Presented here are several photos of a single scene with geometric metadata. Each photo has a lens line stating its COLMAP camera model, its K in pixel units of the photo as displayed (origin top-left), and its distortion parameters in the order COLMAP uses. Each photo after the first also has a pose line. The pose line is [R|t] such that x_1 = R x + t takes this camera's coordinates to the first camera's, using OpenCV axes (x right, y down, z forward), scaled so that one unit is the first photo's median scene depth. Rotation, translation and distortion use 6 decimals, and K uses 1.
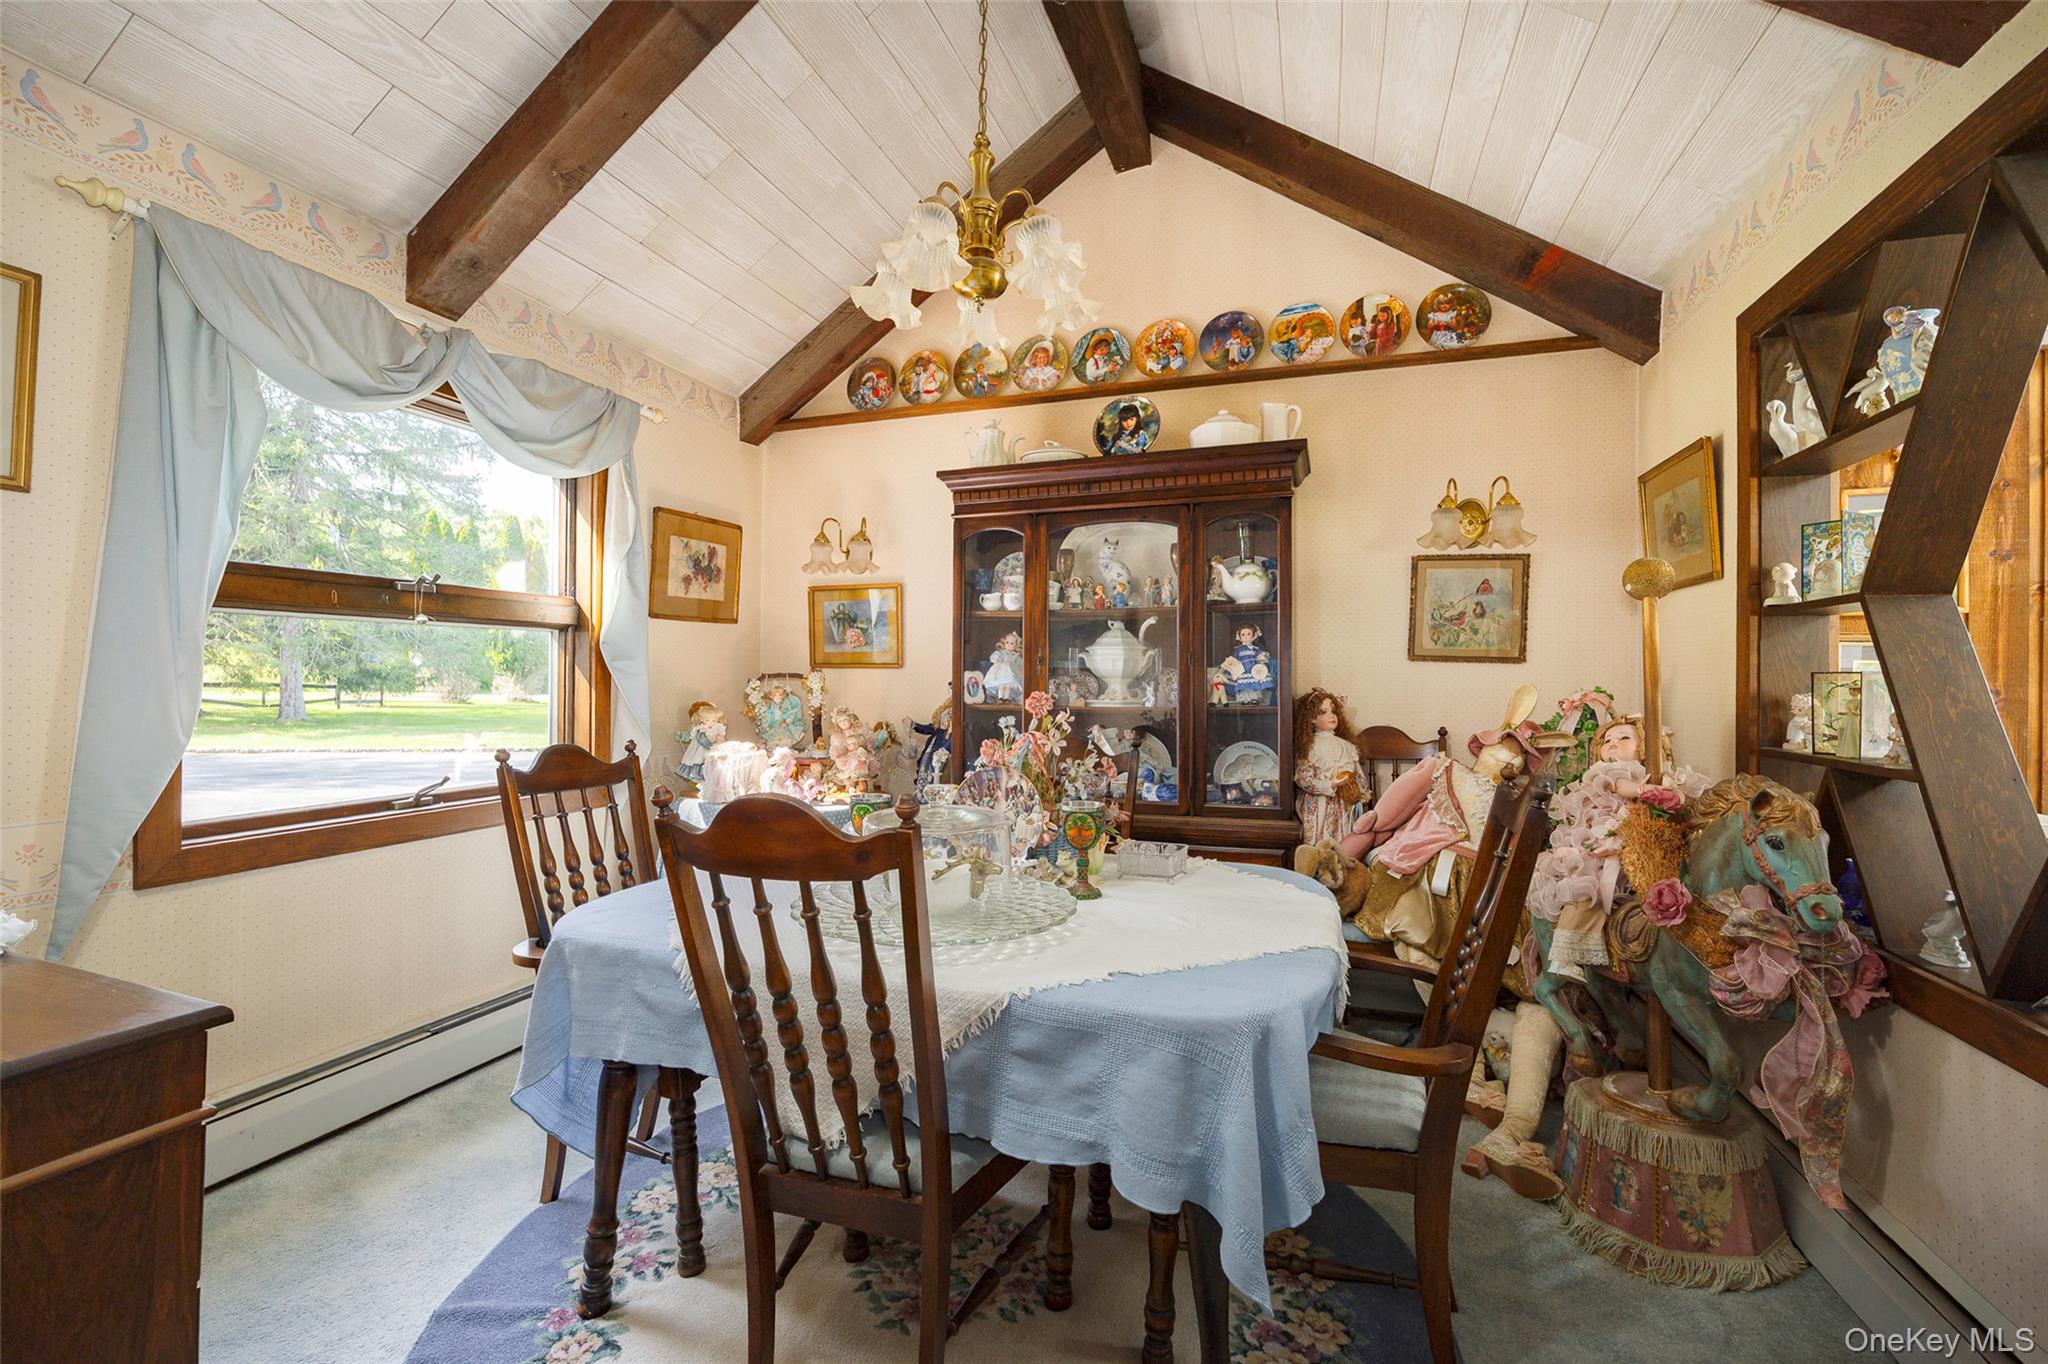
lens RADIAL K [[869.7, 0, 1022.9], [0, 869.7, 683.1], [0, 0, 1]] dist [-0.022274, -0.000151]
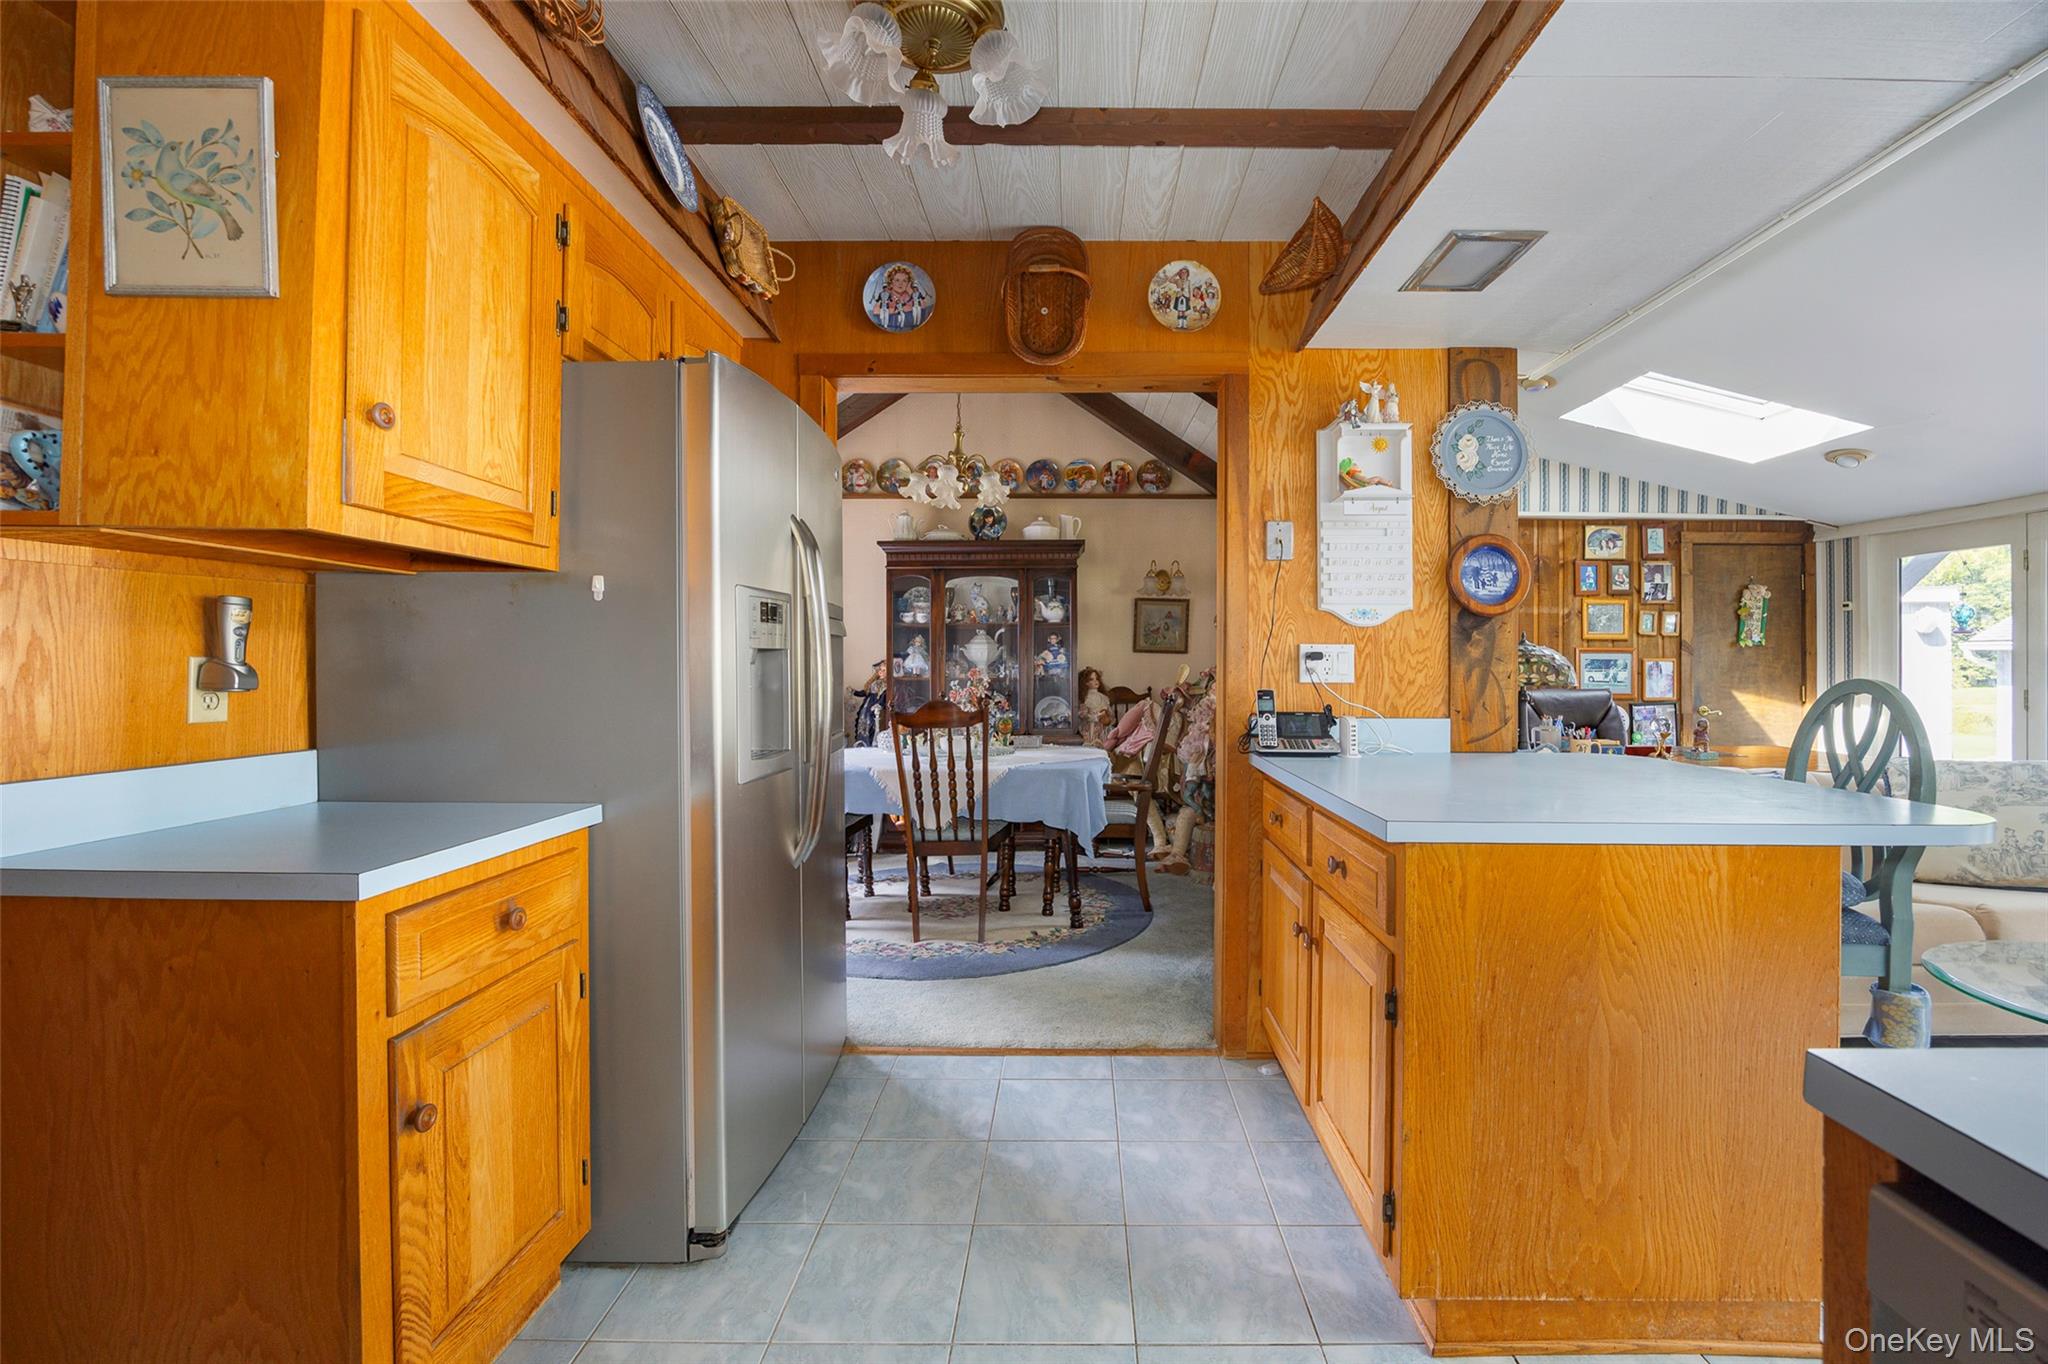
lens RADIAL K [[869.7, 0, 1033.3], [0, 869.7, 675.4], [0, 0, 1]] dist [-0.022274, -0.000151]
pose [[0.955129, -0.006320, 0.296122, -0.332172], [0.003485, 0.999943, 0.010102, 0.004220], [-0.296169, -0.008617, 0.955097, -0.765090]]
